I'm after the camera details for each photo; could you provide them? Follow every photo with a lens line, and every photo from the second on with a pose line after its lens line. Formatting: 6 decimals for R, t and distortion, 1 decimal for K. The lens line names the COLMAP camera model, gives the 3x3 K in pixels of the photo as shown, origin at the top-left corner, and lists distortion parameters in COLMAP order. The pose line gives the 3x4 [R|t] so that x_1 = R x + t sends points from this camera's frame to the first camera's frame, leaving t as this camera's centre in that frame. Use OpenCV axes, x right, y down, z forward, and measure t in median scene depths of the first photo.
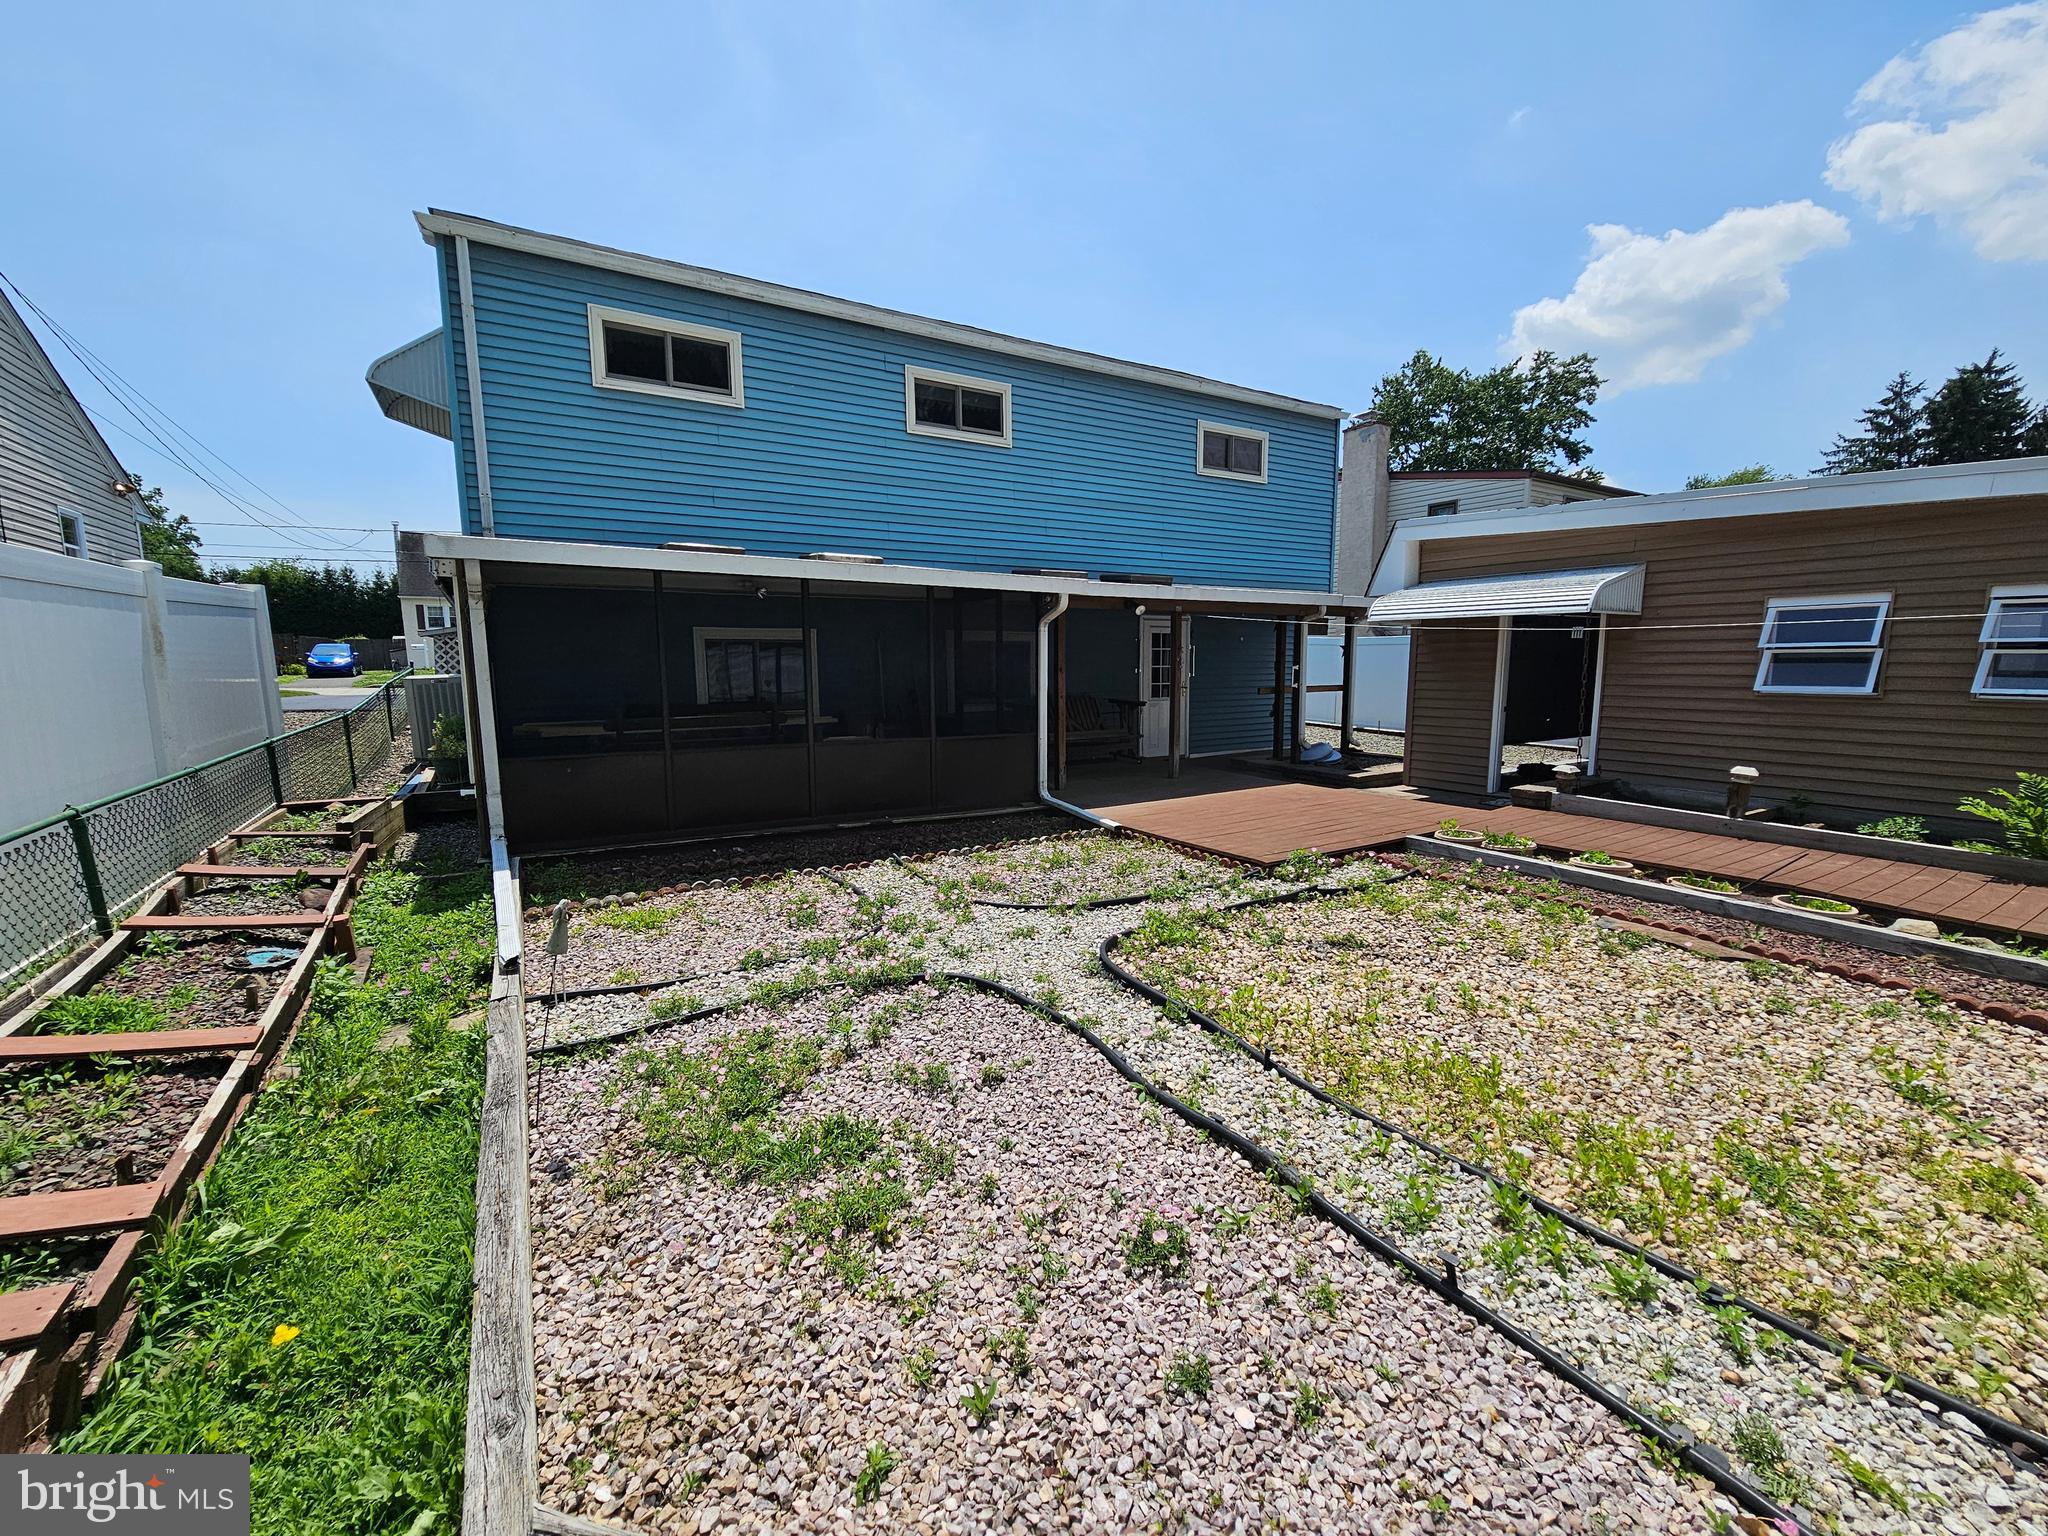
lens RADIAL K [[840.4, 0, 1024.3], [0, 840.4, 769.8], [0, 0, 1]] dist [-0.000103, 0.001711]
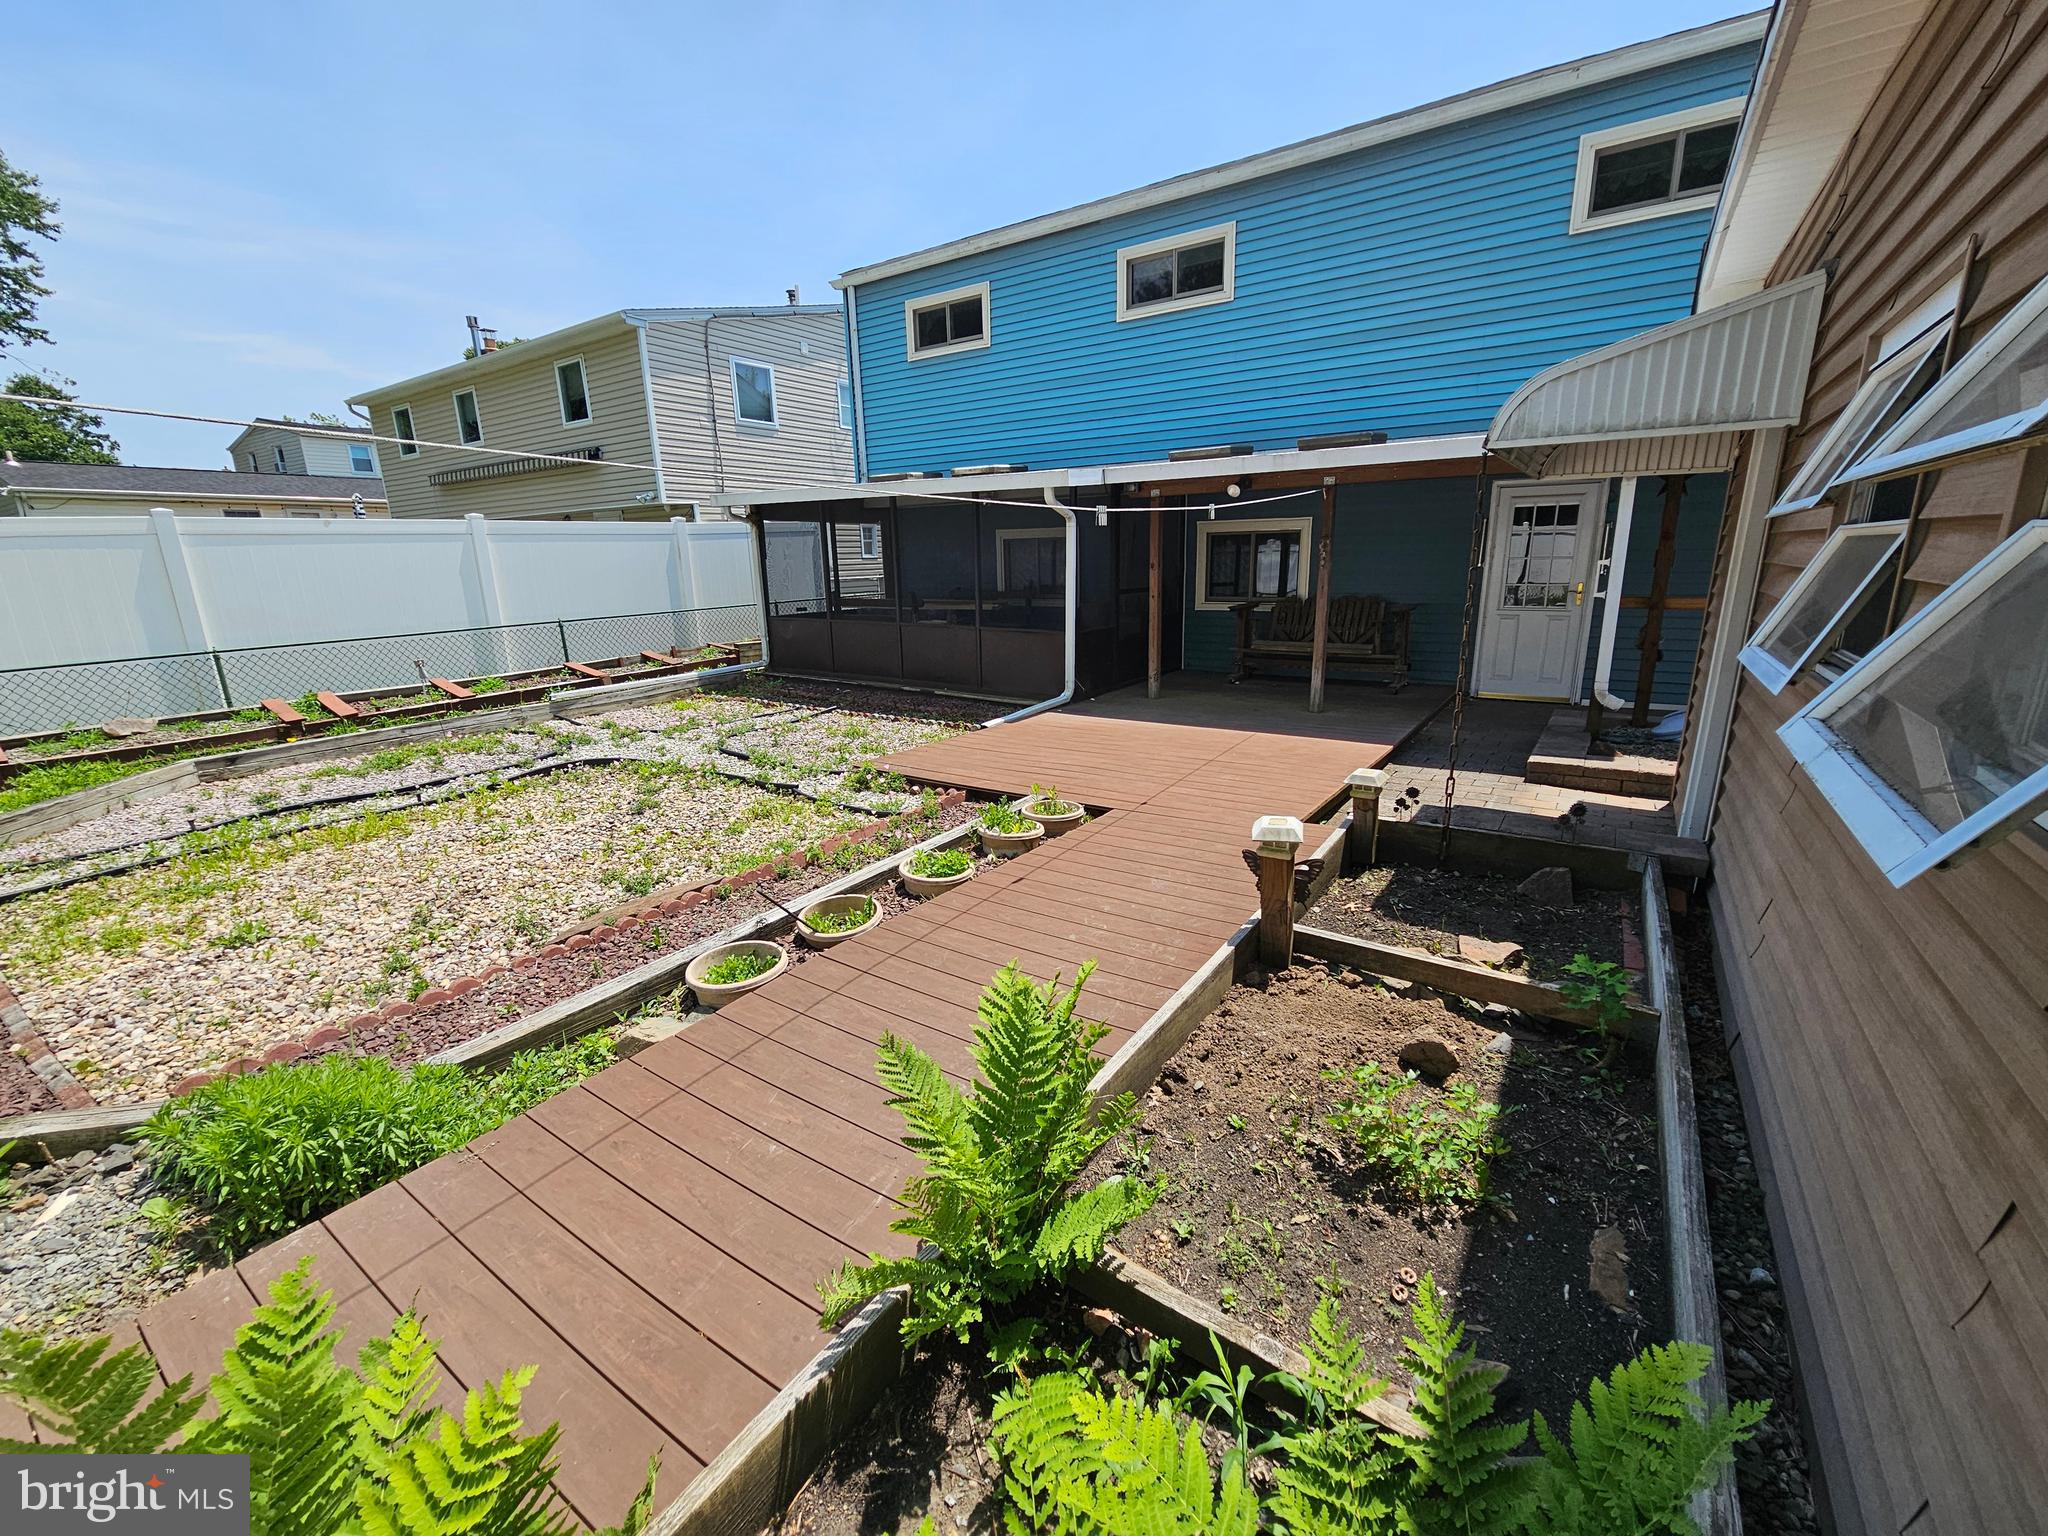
lens RADIAL K [[840.4, 0, 1032.8], [0, 840.4, 771.2], [0, 0, 1]] dist [-0.000103, 0.001711]
pose [[0.418794, 0.220867, -0.880812, 0.817031], [-0.103360, 0.975260, 0.195407, -0.065437], [0.902180, 0.009205, 0.431262, 0.482008]]
